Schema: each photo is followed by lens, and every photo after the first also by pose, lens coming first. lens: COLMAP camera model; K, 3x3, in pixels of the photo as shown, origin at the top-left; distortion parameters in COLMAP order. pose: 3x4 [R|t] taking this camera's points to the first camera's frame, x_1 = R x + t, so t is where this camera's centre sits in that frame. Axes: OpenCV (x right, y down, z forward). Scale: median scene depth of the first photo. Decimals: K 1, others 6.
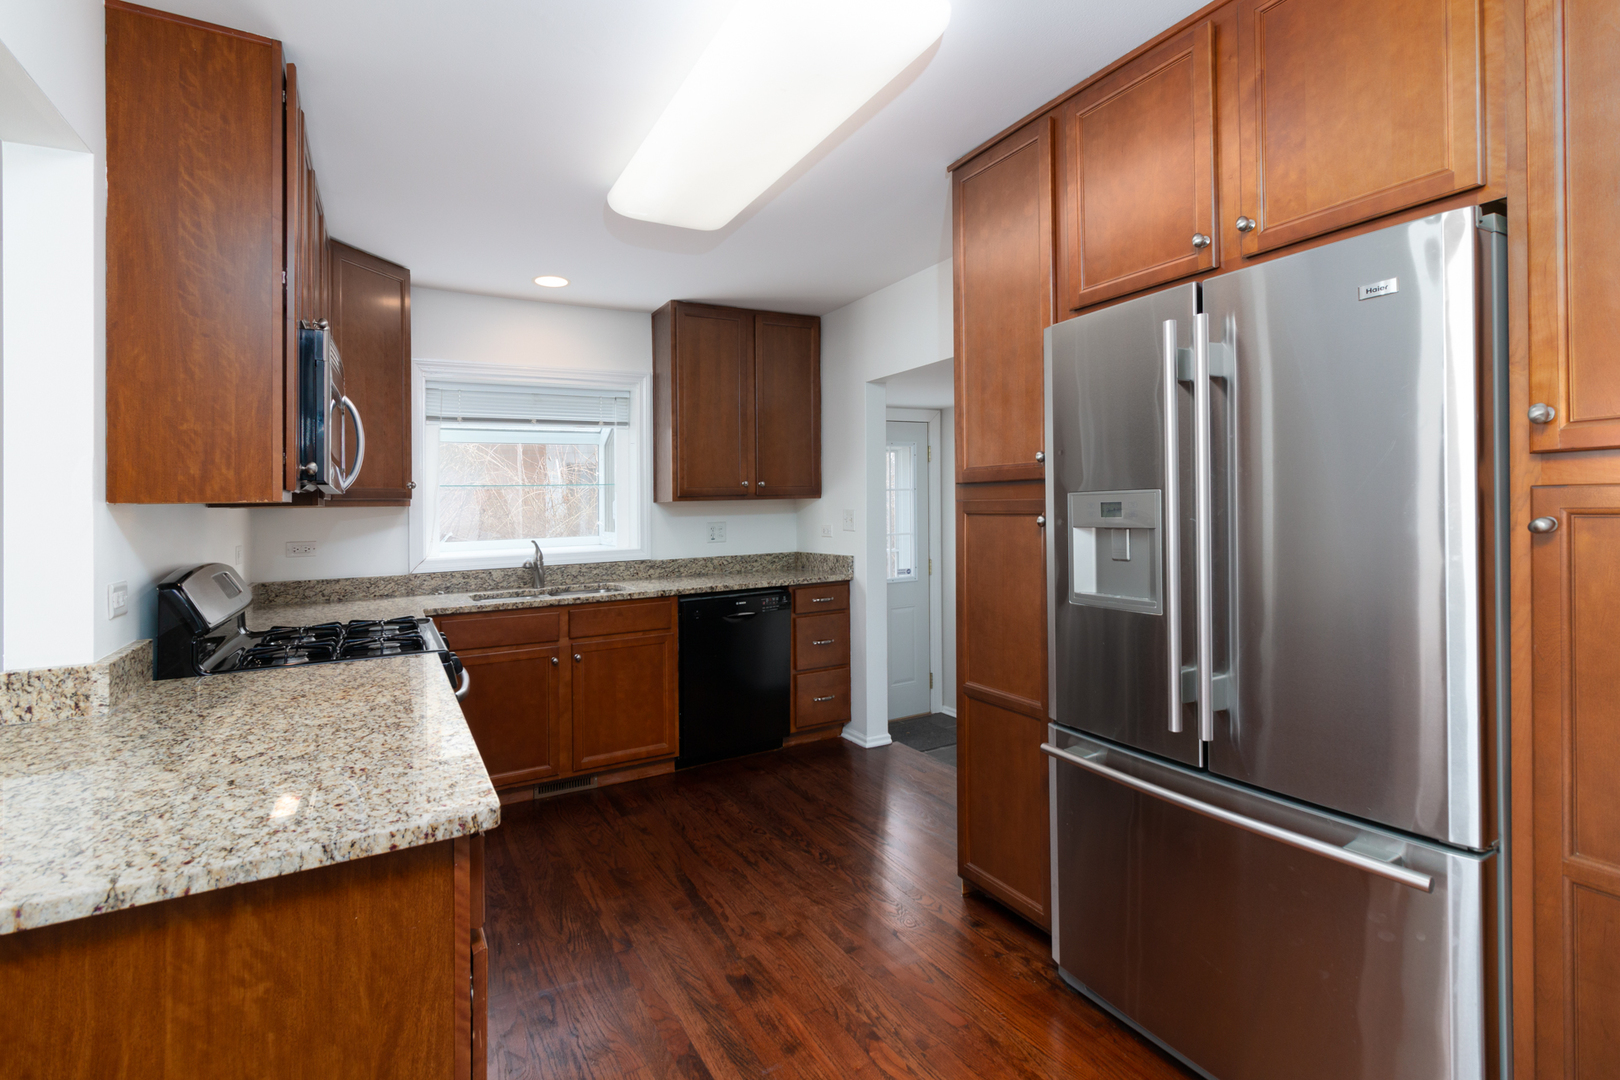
lens RADIAL K [[760.6, 0, 810.1], [0, 760.6, 531.2], [0, 0, 1]] dist [-0.000031, -0.000141]
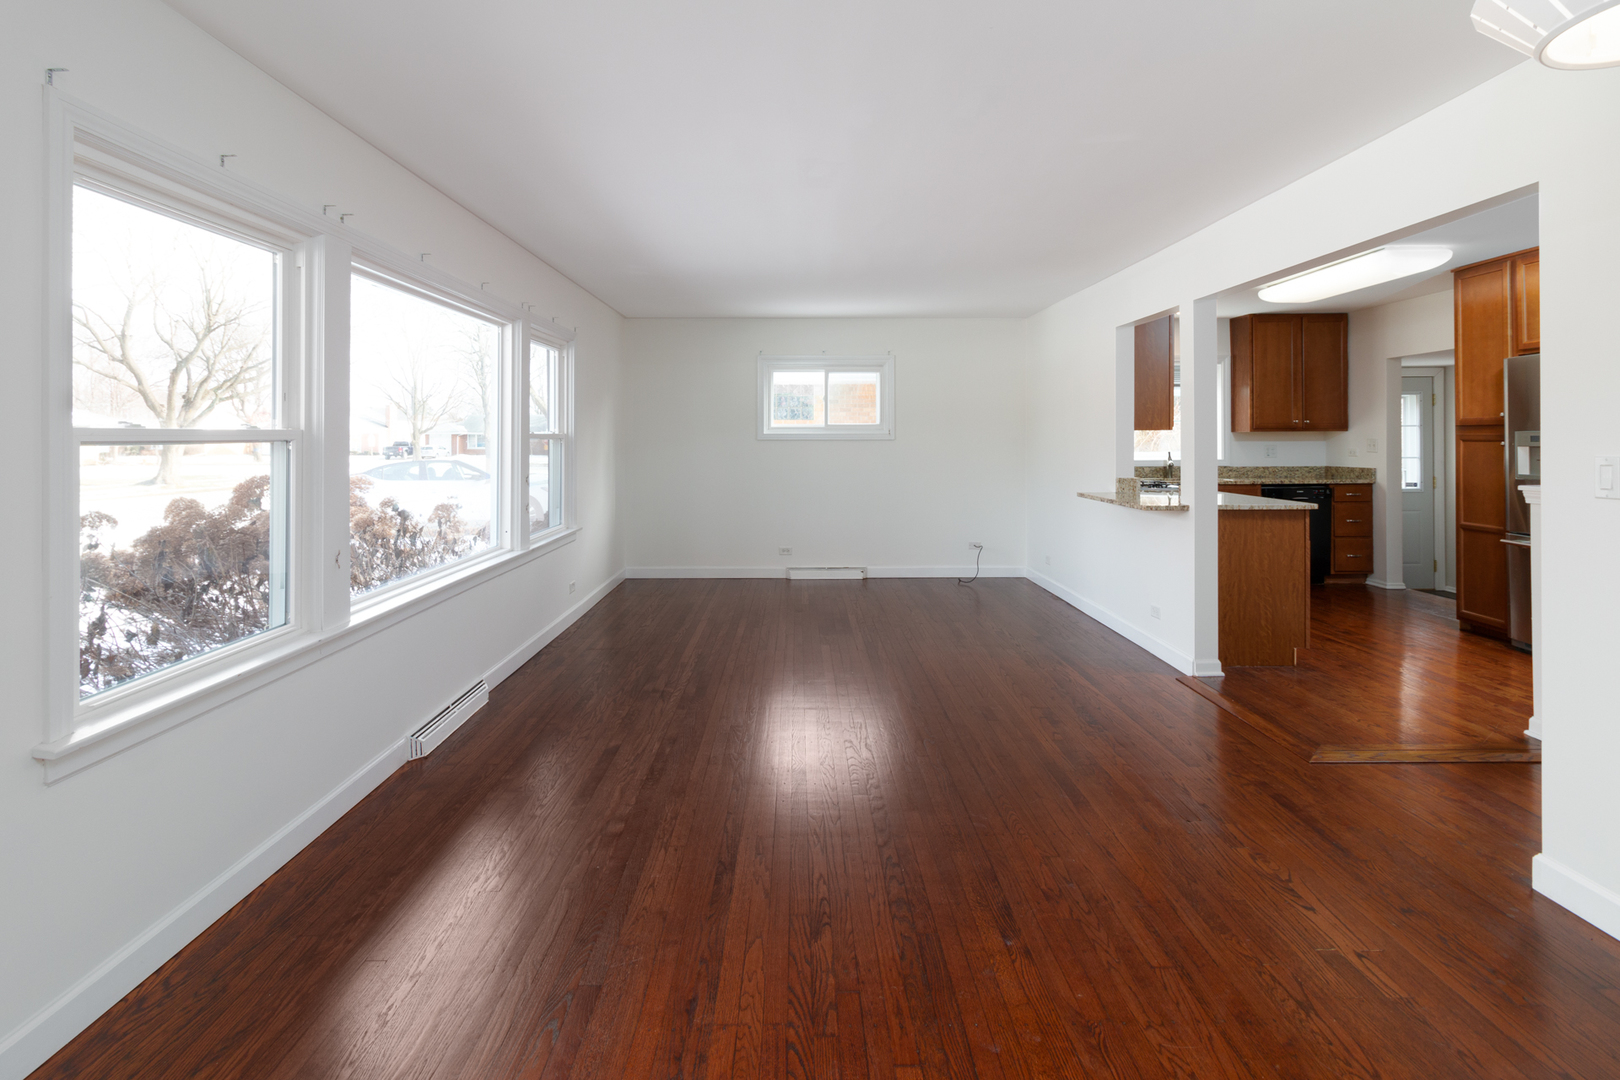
lens RADIAL K [[798.7, 0, 816.6], [0, 798.7, 423.4], [0, 0, 1]] dist [-0.000600, 0.000080]
pose [[0.881179, 0.009850, -0.472679, -0.187013], [-0.031603, 0.998774, -0.038102, 0.040386], [0.471725, 0.048513, 0.880410, -1.035389]]
